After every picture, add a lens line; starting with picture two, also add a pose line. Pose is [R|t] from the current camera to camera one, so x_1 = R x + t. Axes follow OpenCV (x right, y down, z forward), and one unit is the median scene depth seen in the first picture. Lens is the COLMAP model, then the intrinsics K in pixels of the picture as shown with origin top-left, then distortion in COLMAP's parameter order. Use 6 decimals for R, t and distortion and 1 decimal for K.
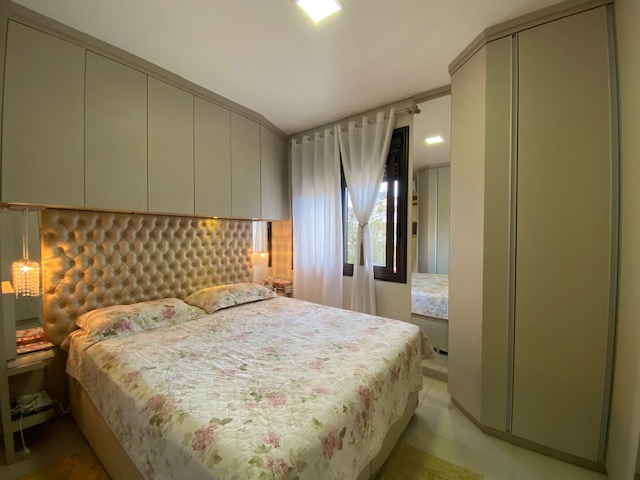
lens RADIAL K [[258.2, 0, 320.0], [0, 258.2, 240.0], [0, 0, 1]] dist [0.014207, -0.017989]
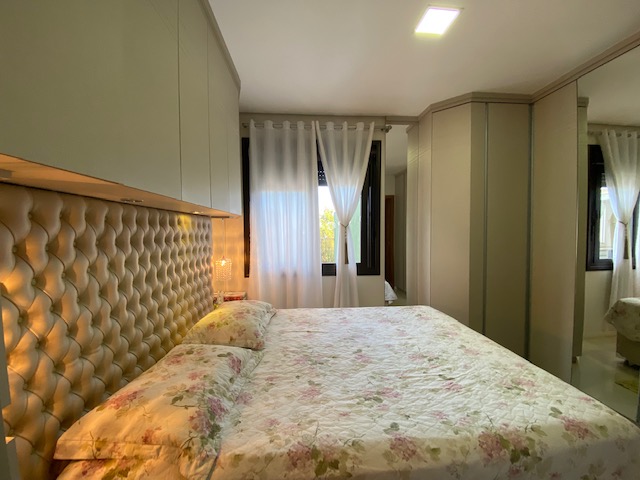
lens RADIAL K [[258.2, 0, 320.0], [0, 258.2, 240.0], [0, 0, 1]] dist [0.014207, -0.017989]
pose [[0.755629, -0.029622, 0.654330, -0.915441], [0.021843, 0.999561, 0.020026, -0.033581], [-0.654636, -0.000840, 0.755944, 0.424607]]
